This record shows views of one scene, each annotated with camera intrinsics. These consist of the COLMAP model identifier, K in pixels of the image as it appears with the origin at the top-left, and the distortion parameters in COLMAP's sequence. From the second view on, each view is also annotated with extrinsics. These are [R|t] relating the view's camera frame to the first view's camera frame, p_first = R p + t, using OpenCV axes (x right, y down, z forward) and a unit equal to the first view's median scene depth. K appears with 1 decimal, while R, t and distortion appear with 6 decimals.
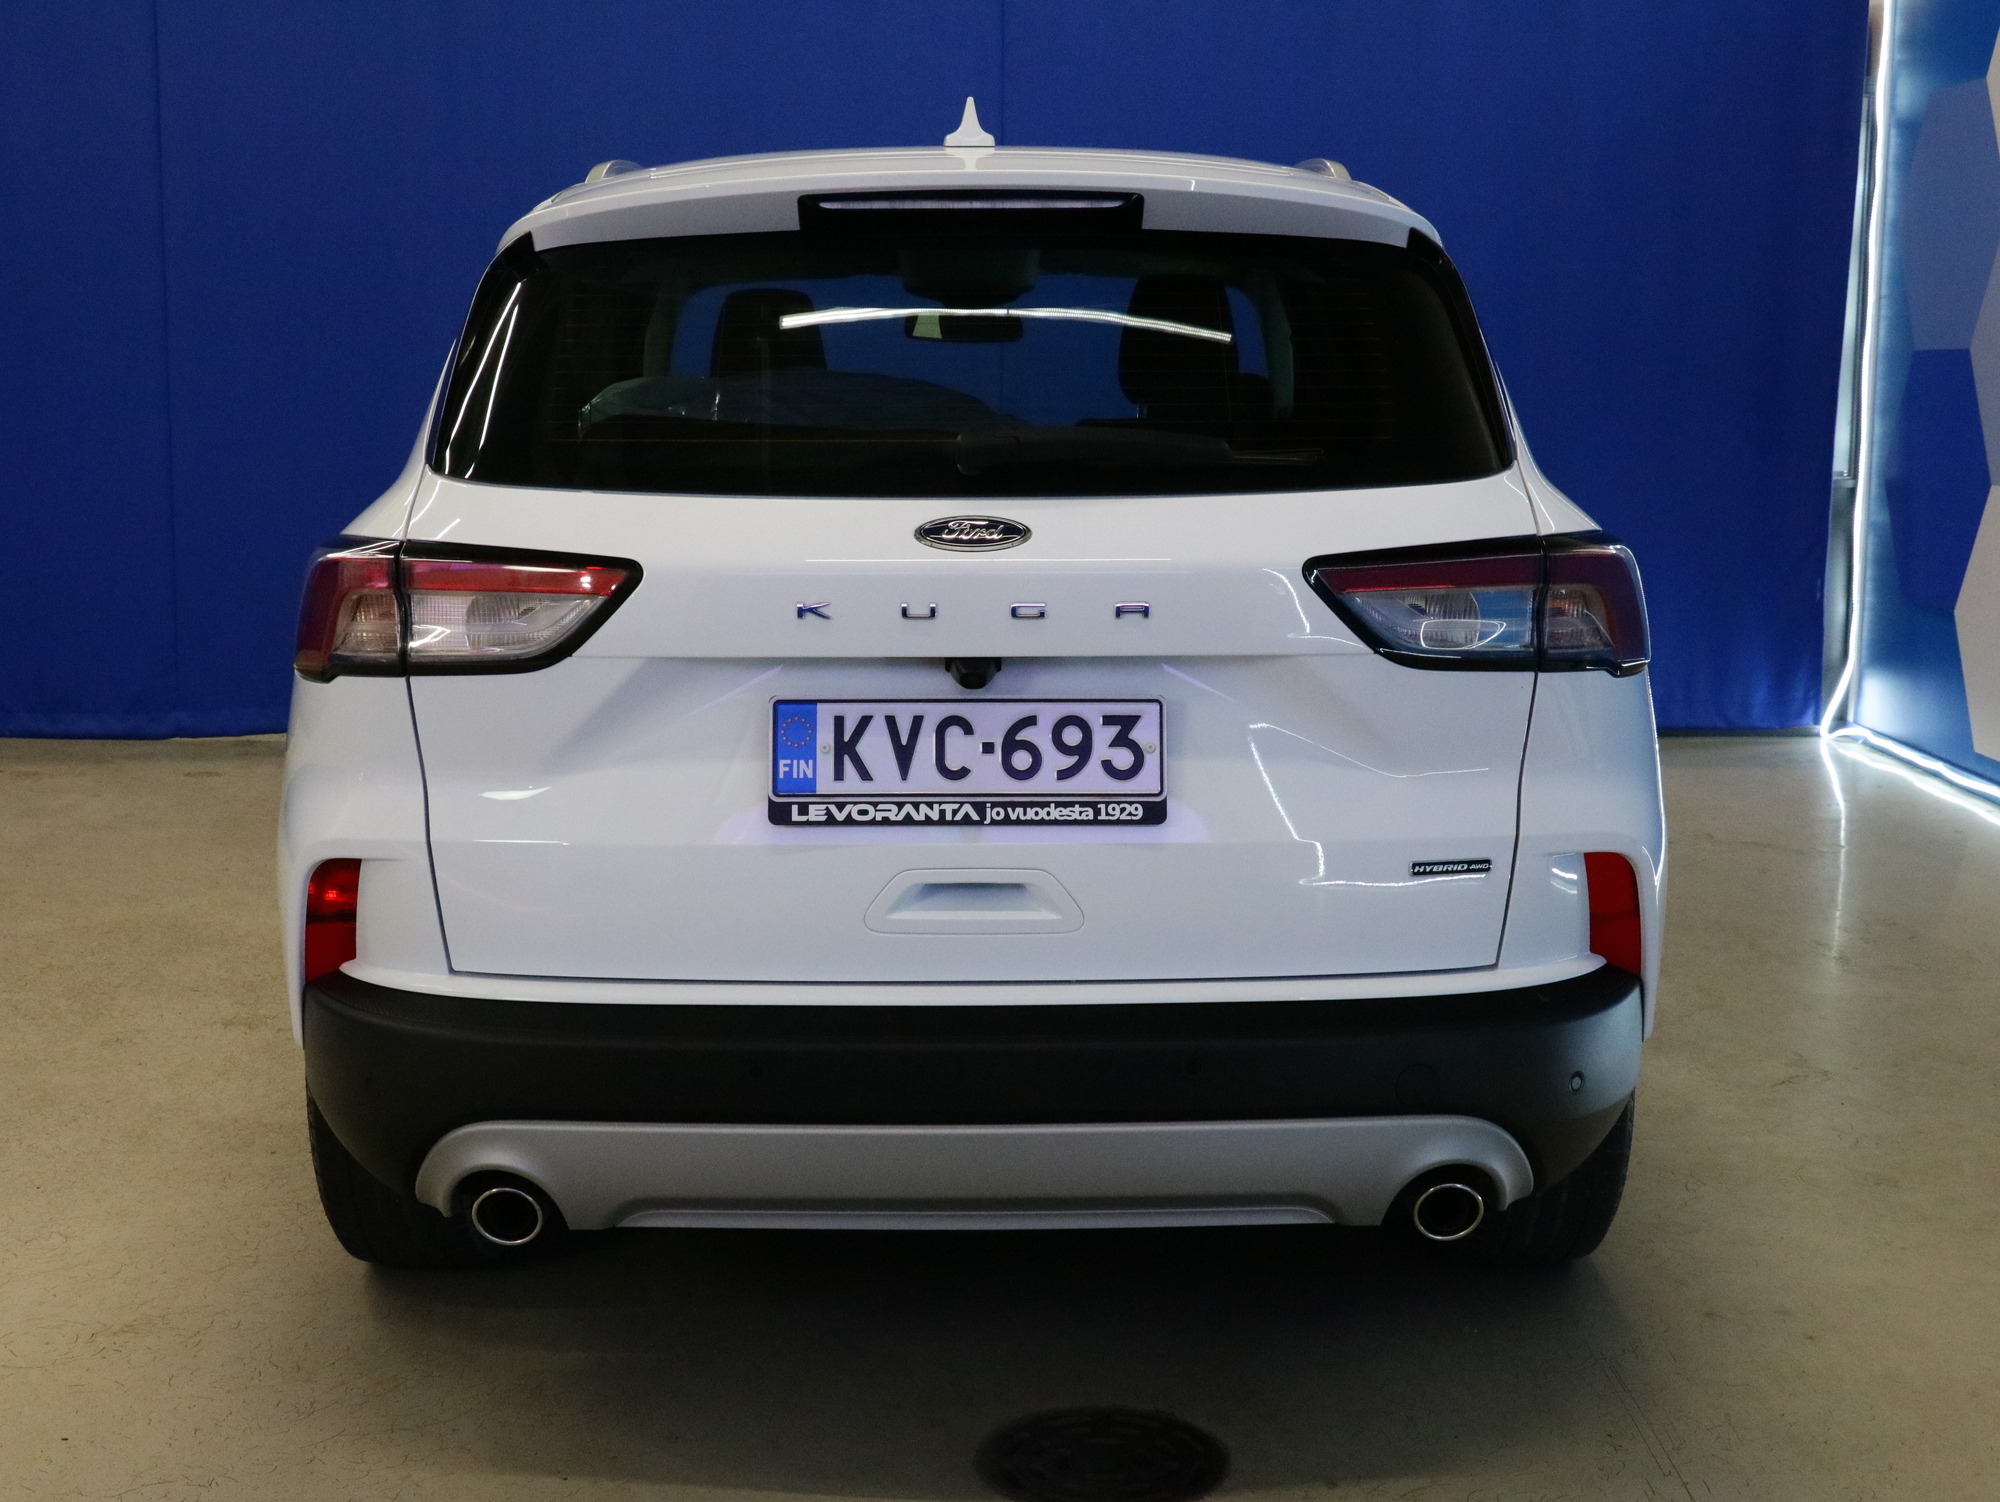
lens RADIAL K [[2351.2, 0, 1000.0], [0, 2351.2, 751.0], [0, 0, 1]] dist [0.048337, 0.022750]
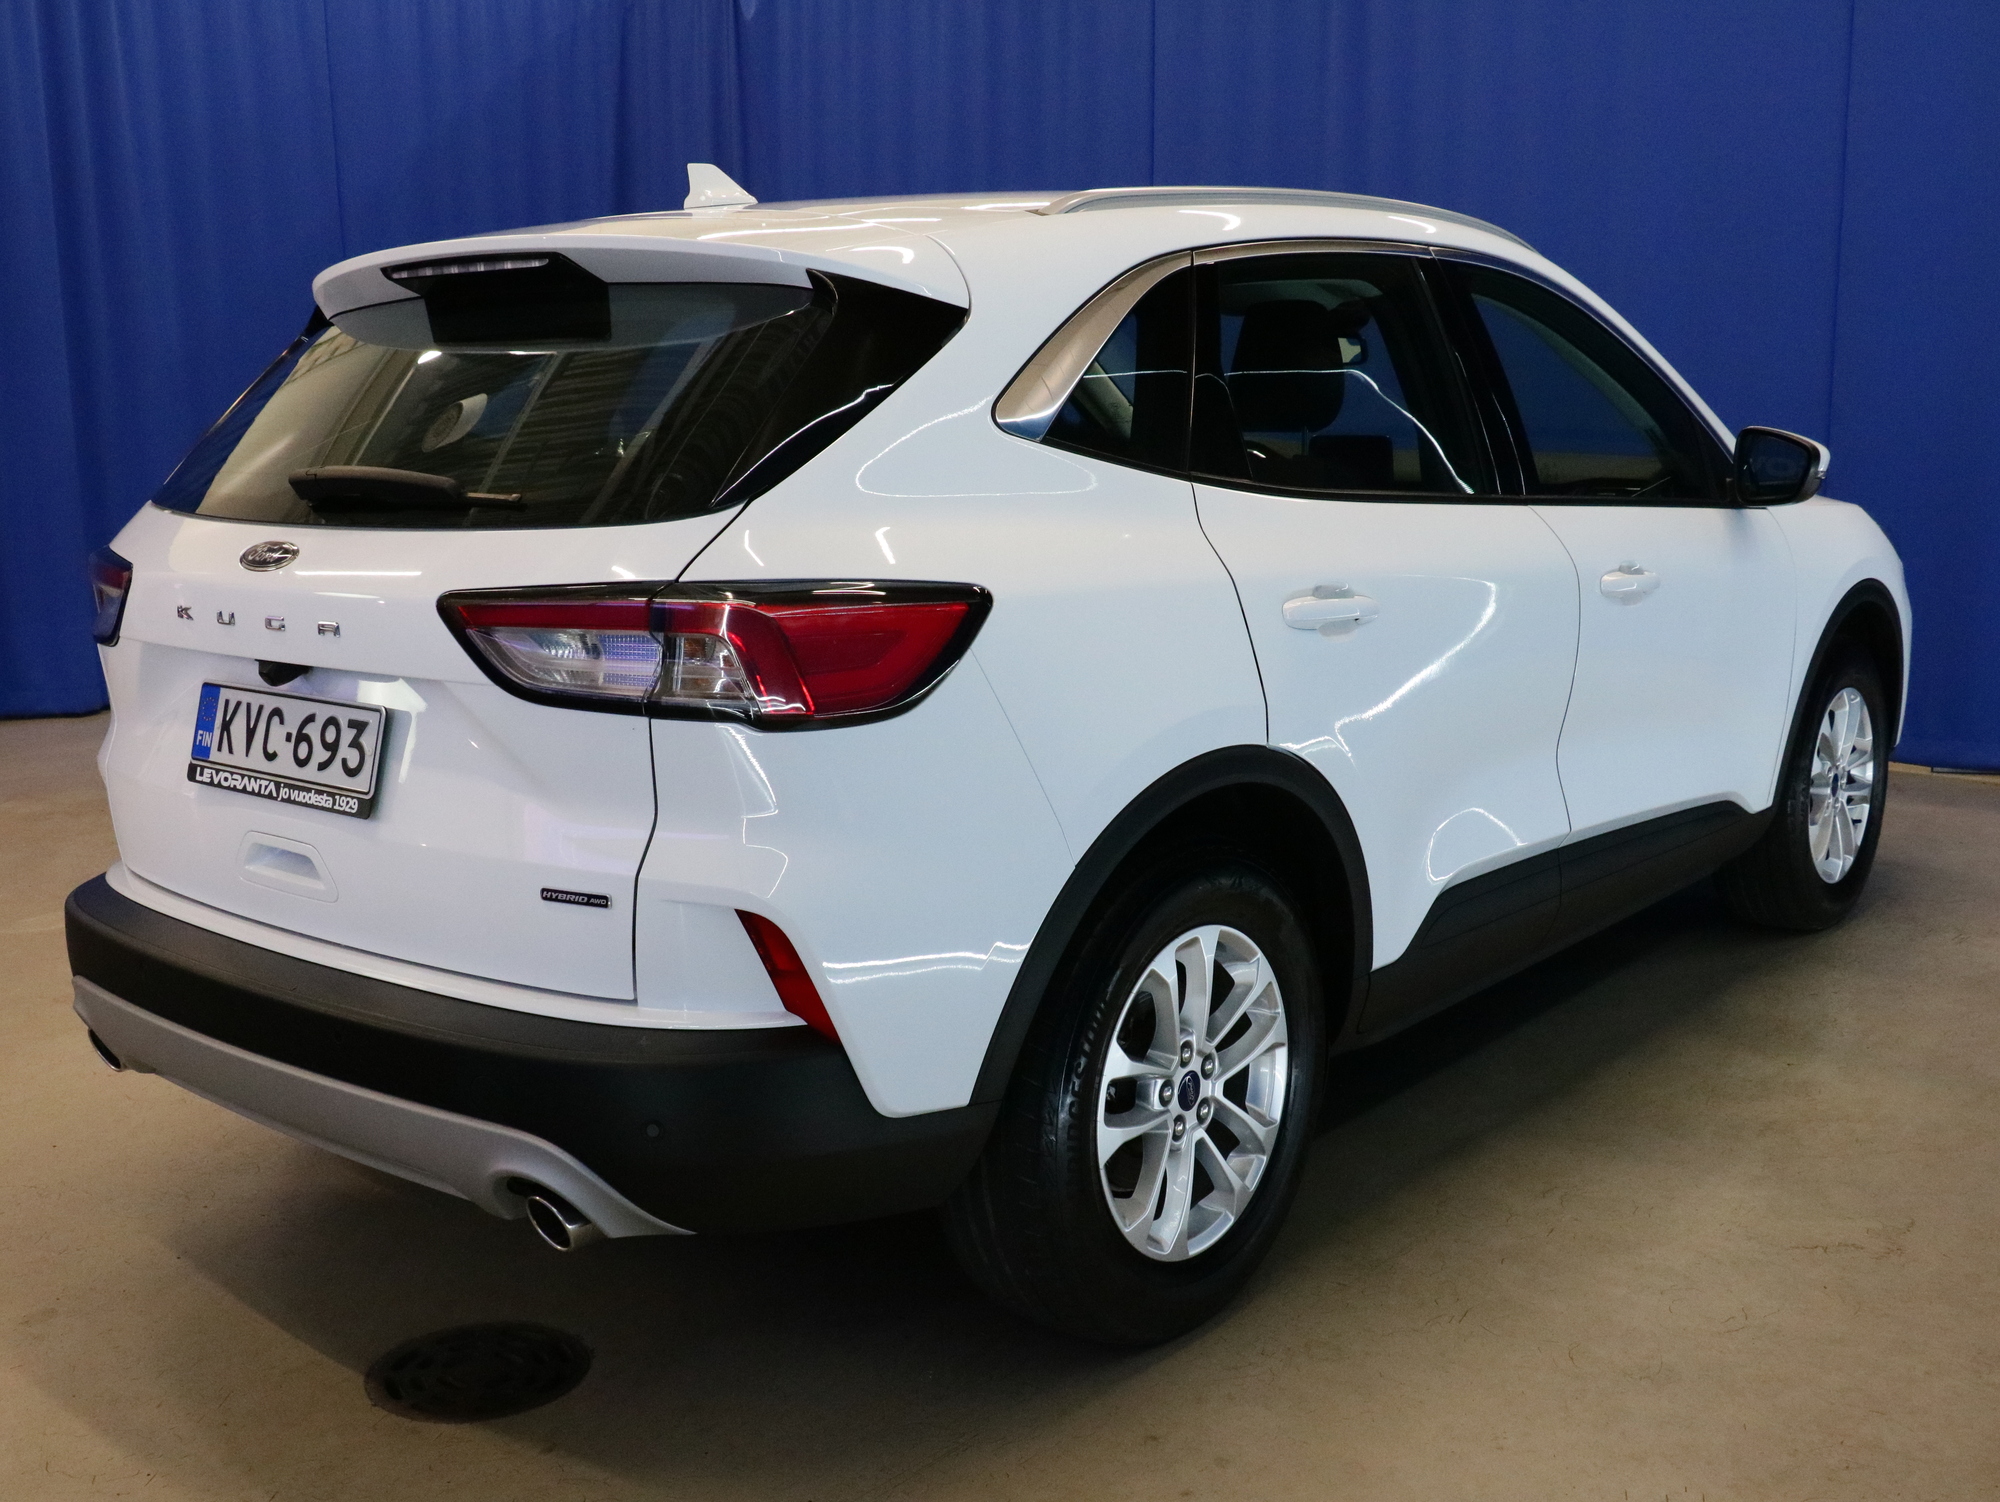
lens RADIAL K [[1978.4, 0, 1000.0], [0, 1978.4, 751.0], [0, 0, 1]] dist [0.005386, 0.013170]
pose [[0.769666, 0.104888, -0.629772, 0.901011], [-0.094725, 0.994256, 0.049826, -0.078201], [0.631380, 0.021306, 0.775181, 0.451669]]
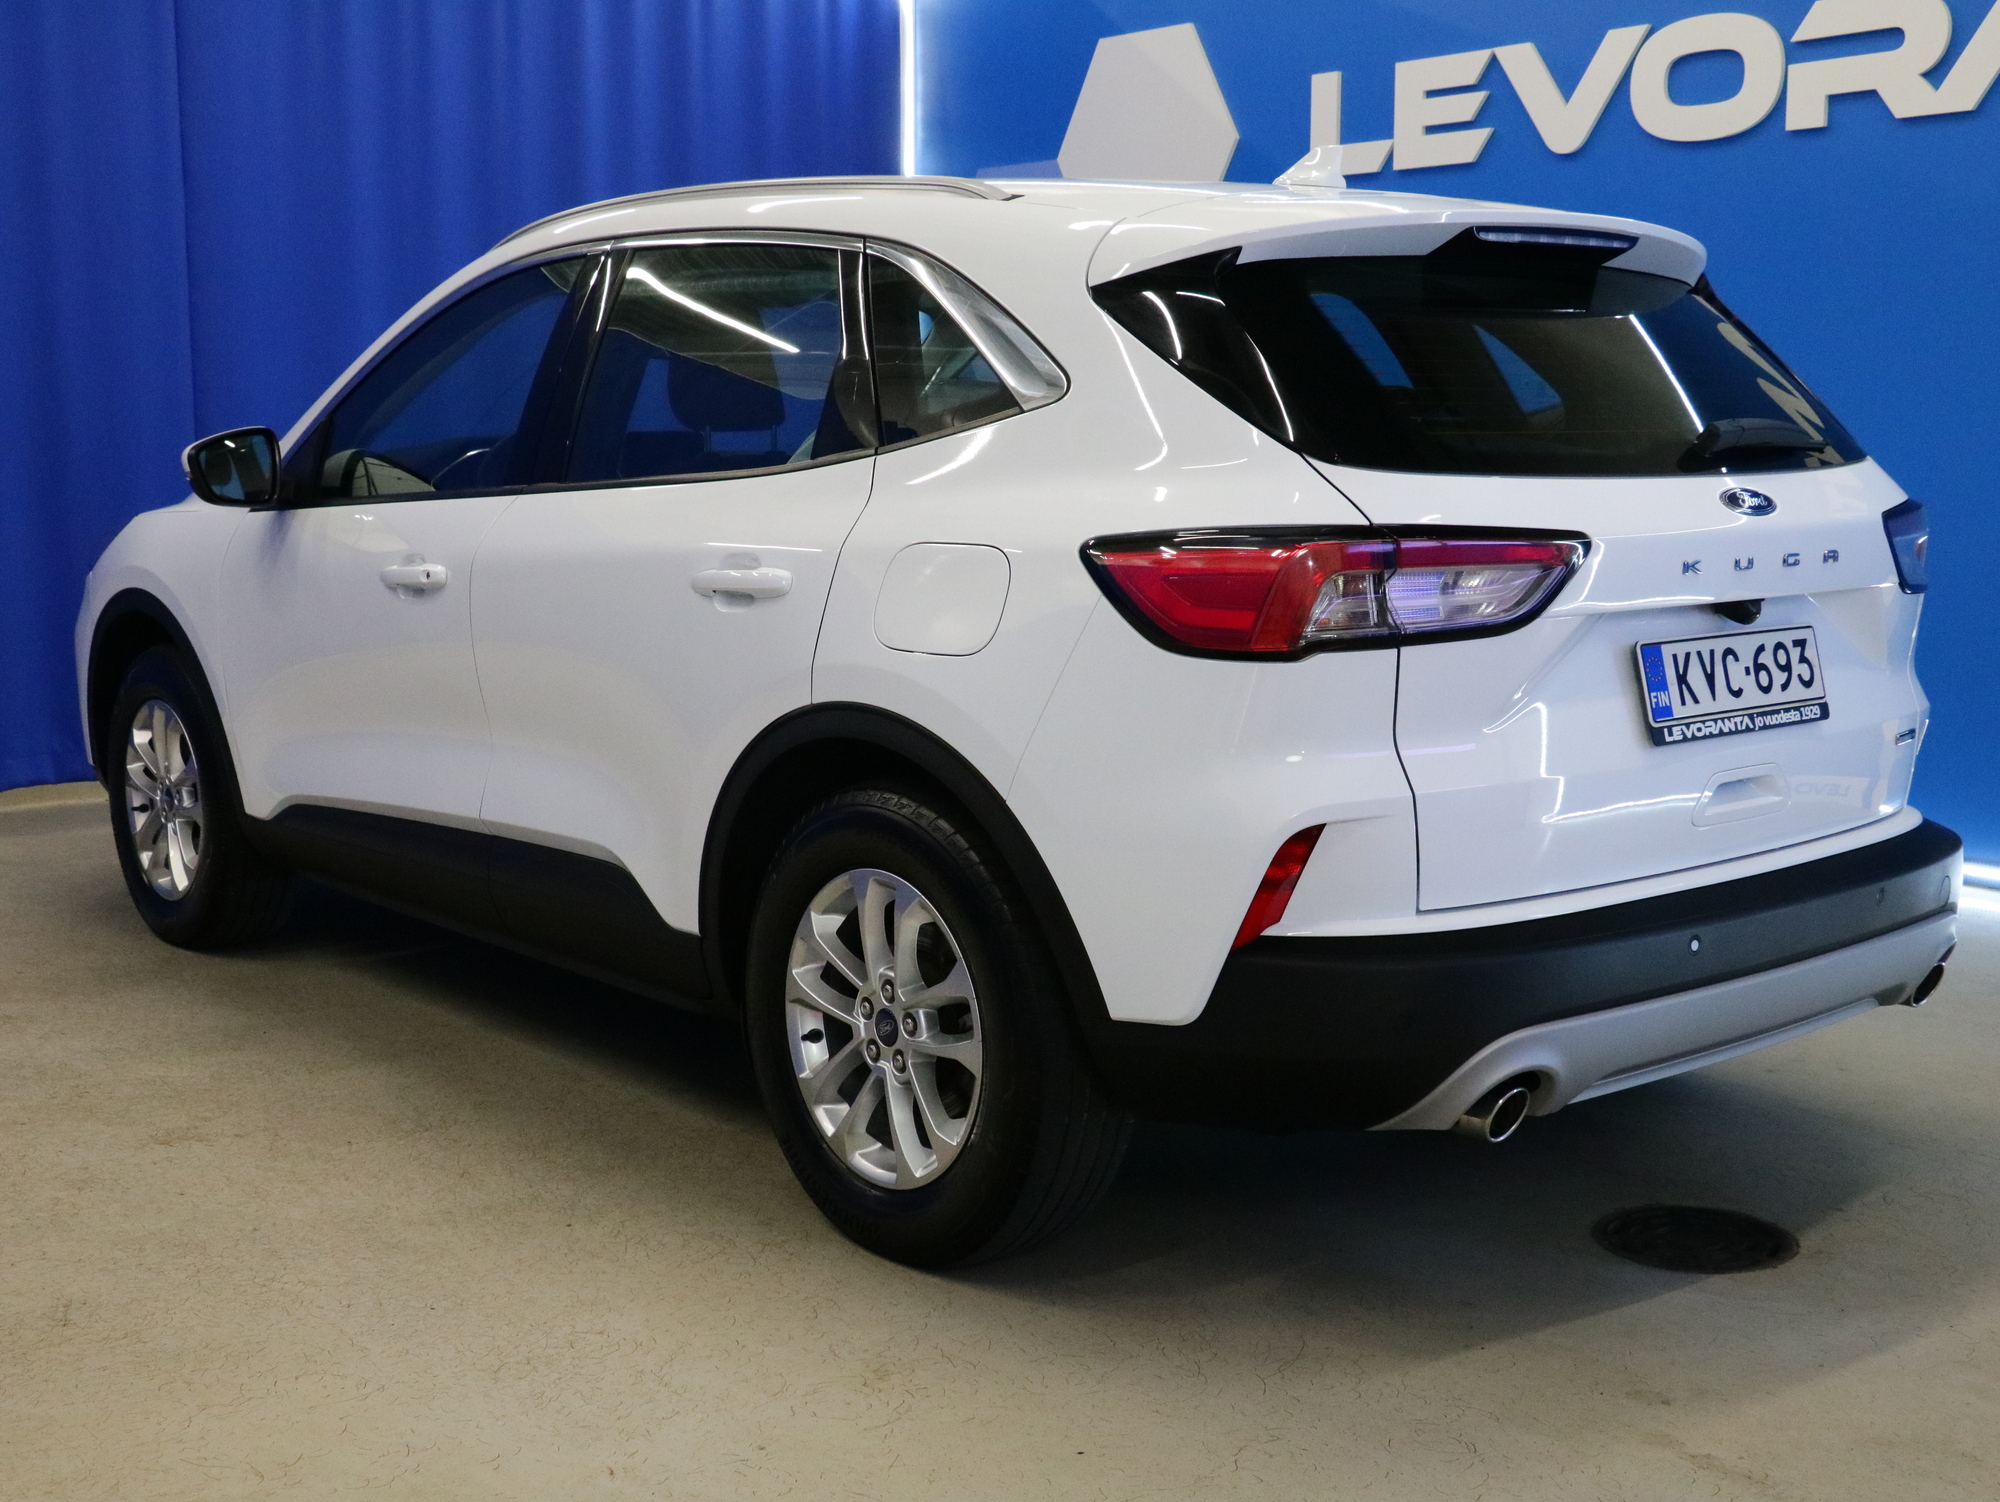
lens RADIAL K [[2351.2, 0, 1000.0], [0, 2351.2, 751.0], [0, 0, 1]] dist [0.048337, 0.022750]
pose [[0.760471, -0.091802, 0.642850, -1.136188], [0.101765, 0.994573, 0.021646, -0.027033], [-0.641348, 0.048959, 0.765686, 0.283555]]
